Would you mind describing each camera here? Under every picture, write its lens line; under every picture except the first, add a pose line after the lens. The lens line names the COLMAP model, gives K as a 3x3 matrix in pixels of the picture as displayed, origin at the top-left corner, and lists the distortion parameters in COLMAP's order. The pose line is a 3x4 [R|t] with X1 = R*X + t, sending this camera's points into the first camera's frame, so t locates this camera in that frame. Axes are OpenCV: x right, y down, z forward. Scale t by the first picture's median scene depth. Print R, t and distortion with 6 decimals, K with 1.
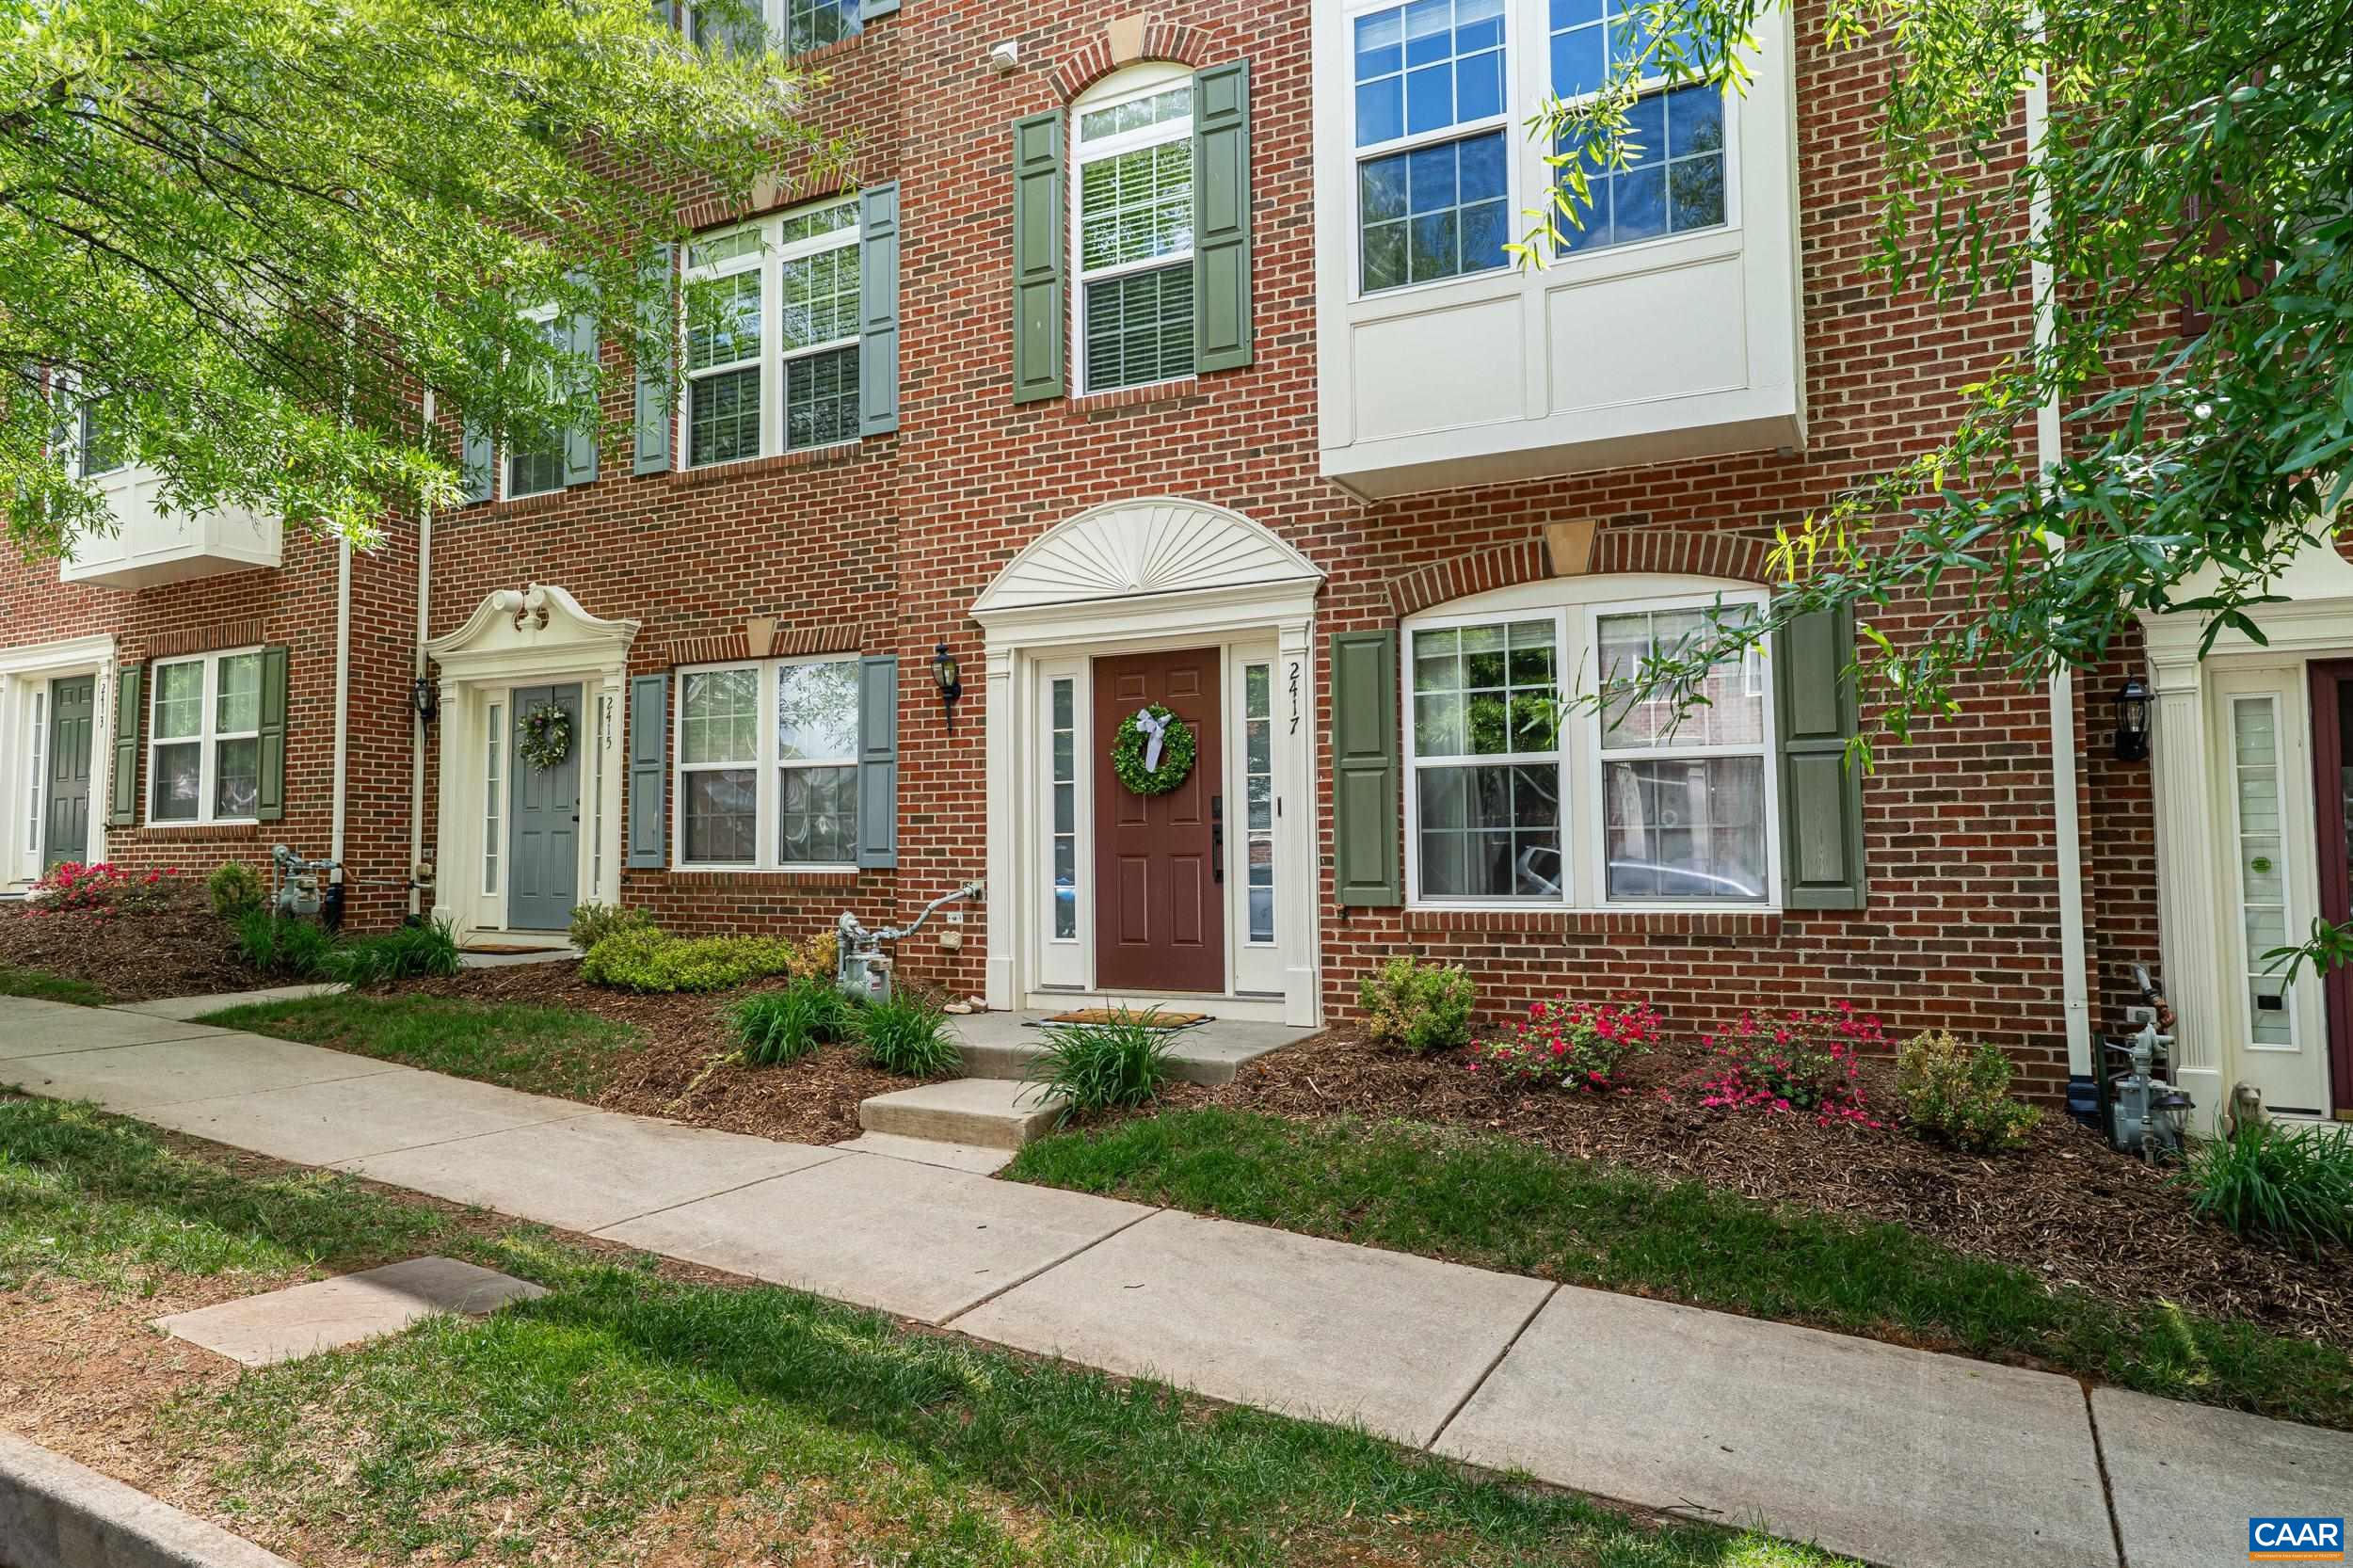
lens RADIAL K [[1473.4, 0, 1177.1], [0, 1473.4, 691.4], [0, 0, 1]] dist [0.039467, -0.000101]
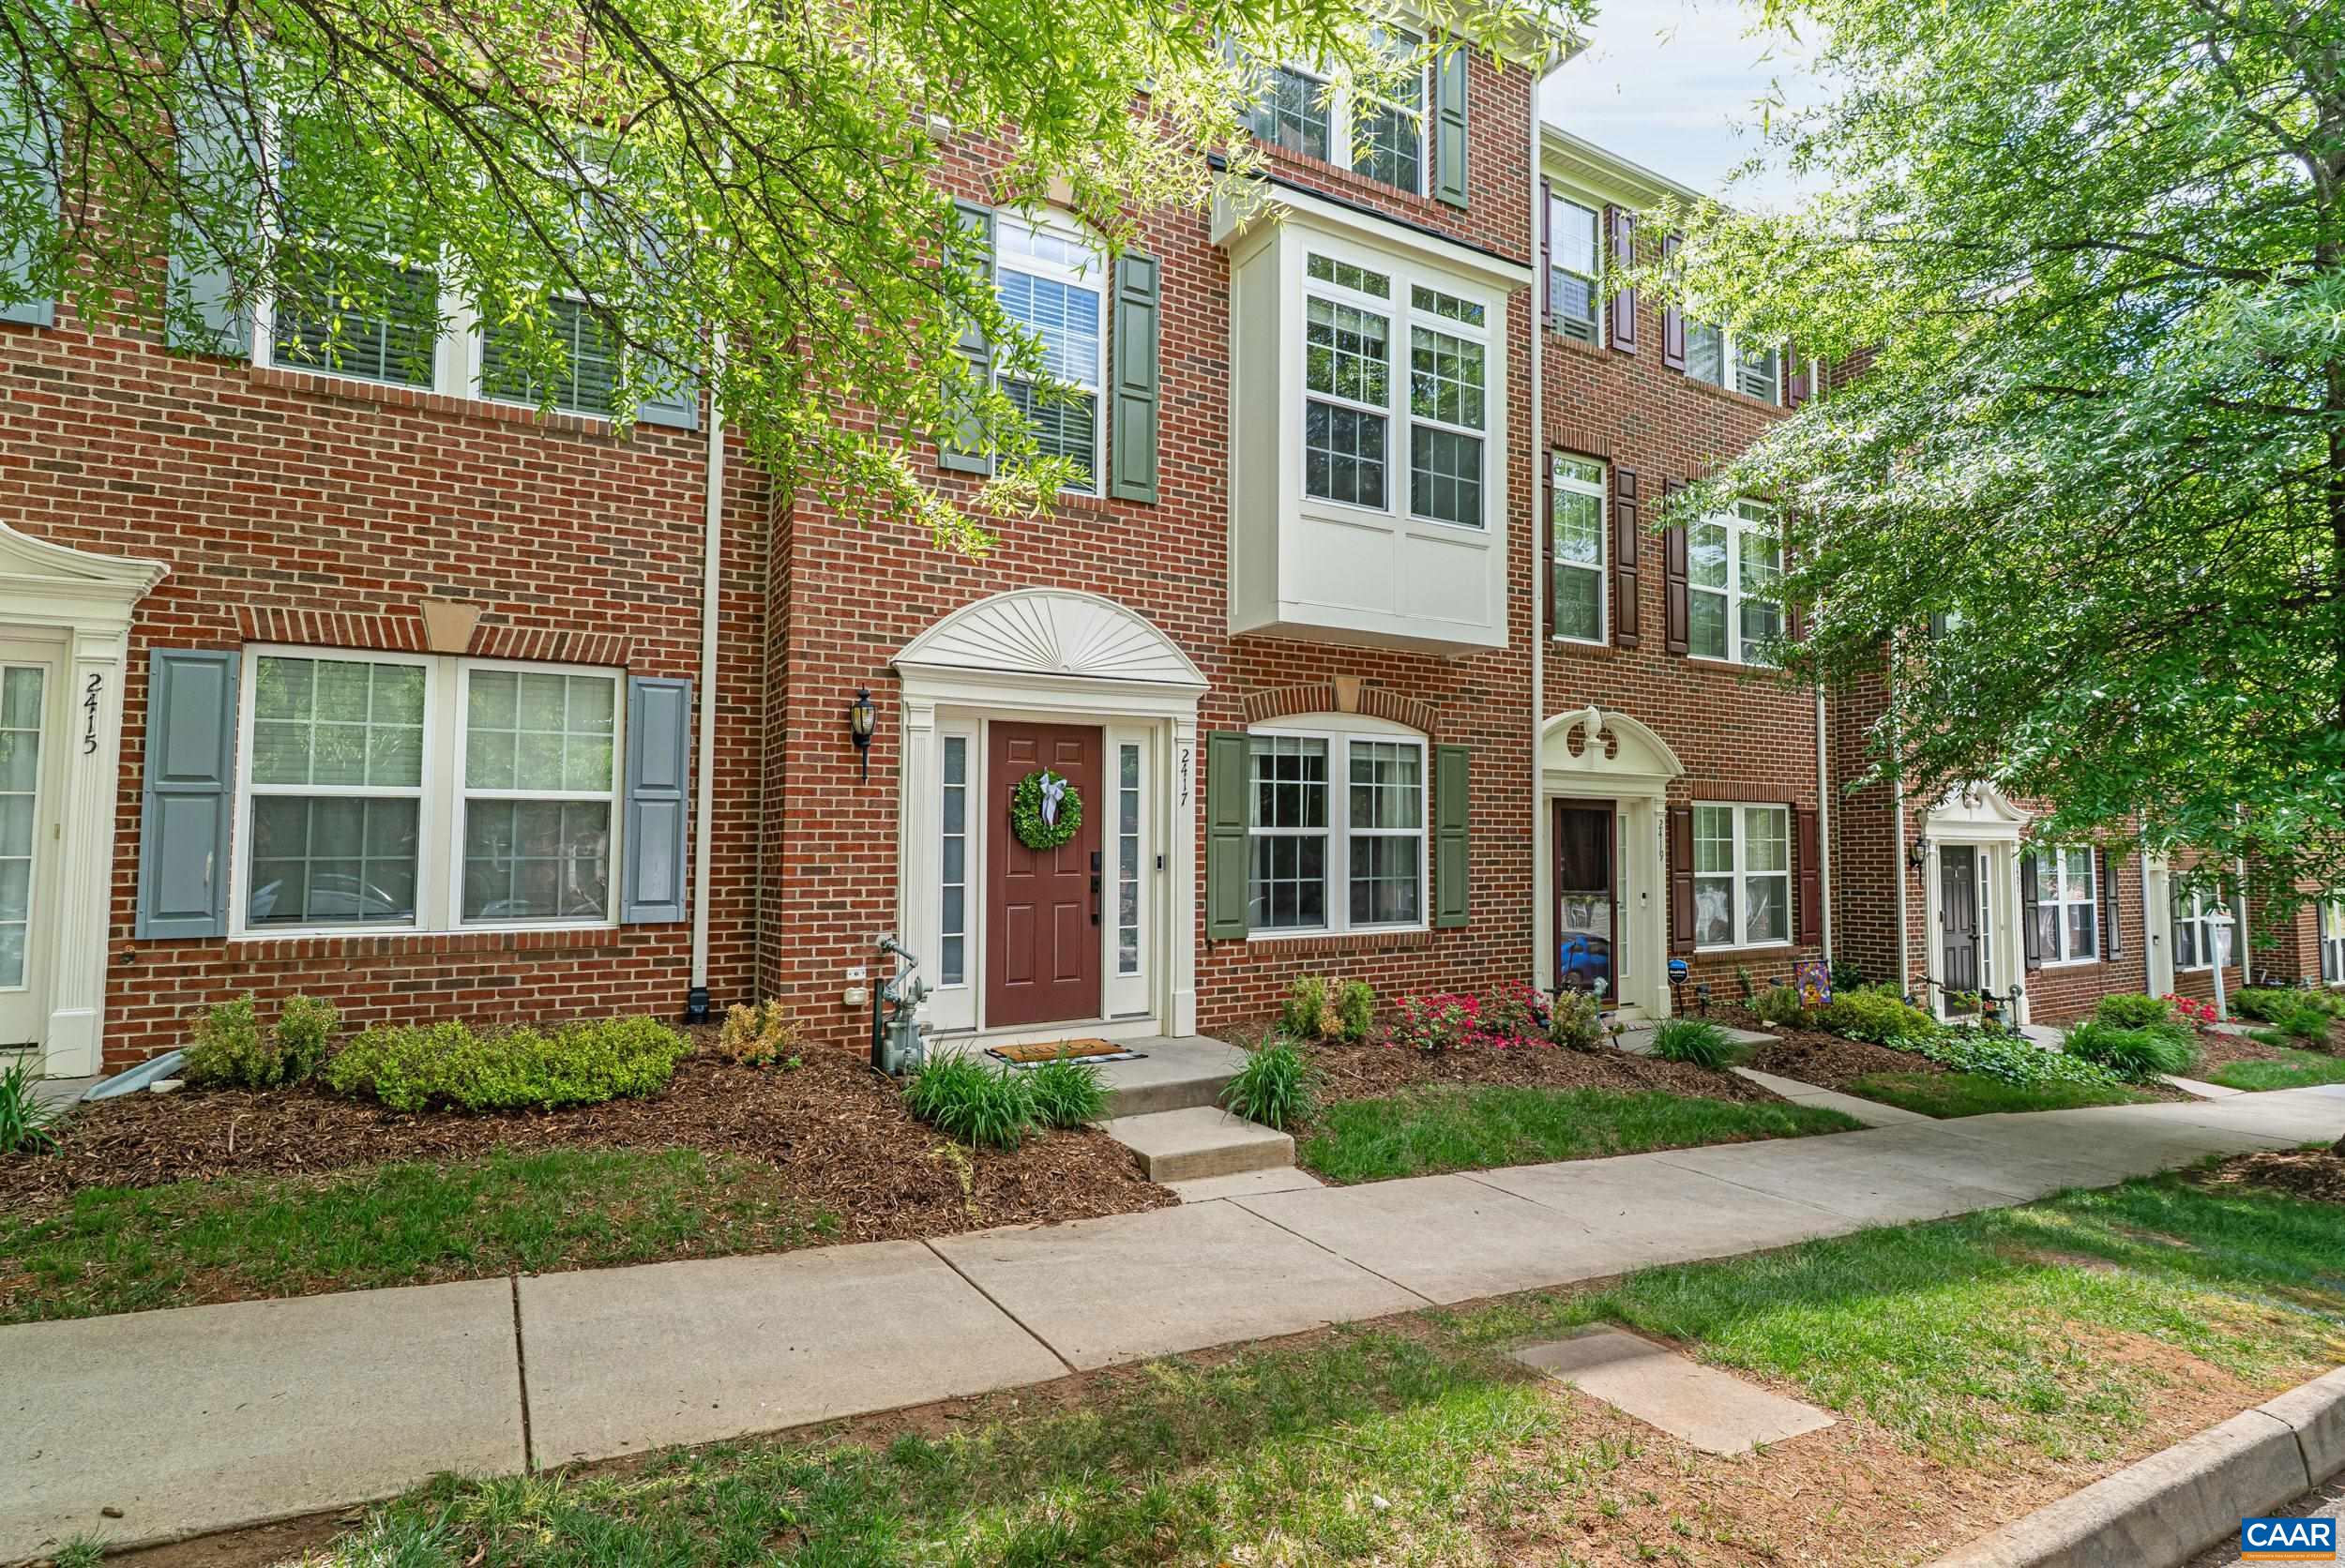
lens RADIAL K [[1232.6, 0, 993.5], [0, 1232.6, 758.8], [0, 0, 1]] dist [0.018008, -0.000121]
pose [[0.537370, 0.071507, 0.840310, -0.795749], [-0.088464, 0.995681, -0.028156, 0.029216], [-0.838694, -0.059207, 0.541375, 0.501249]]
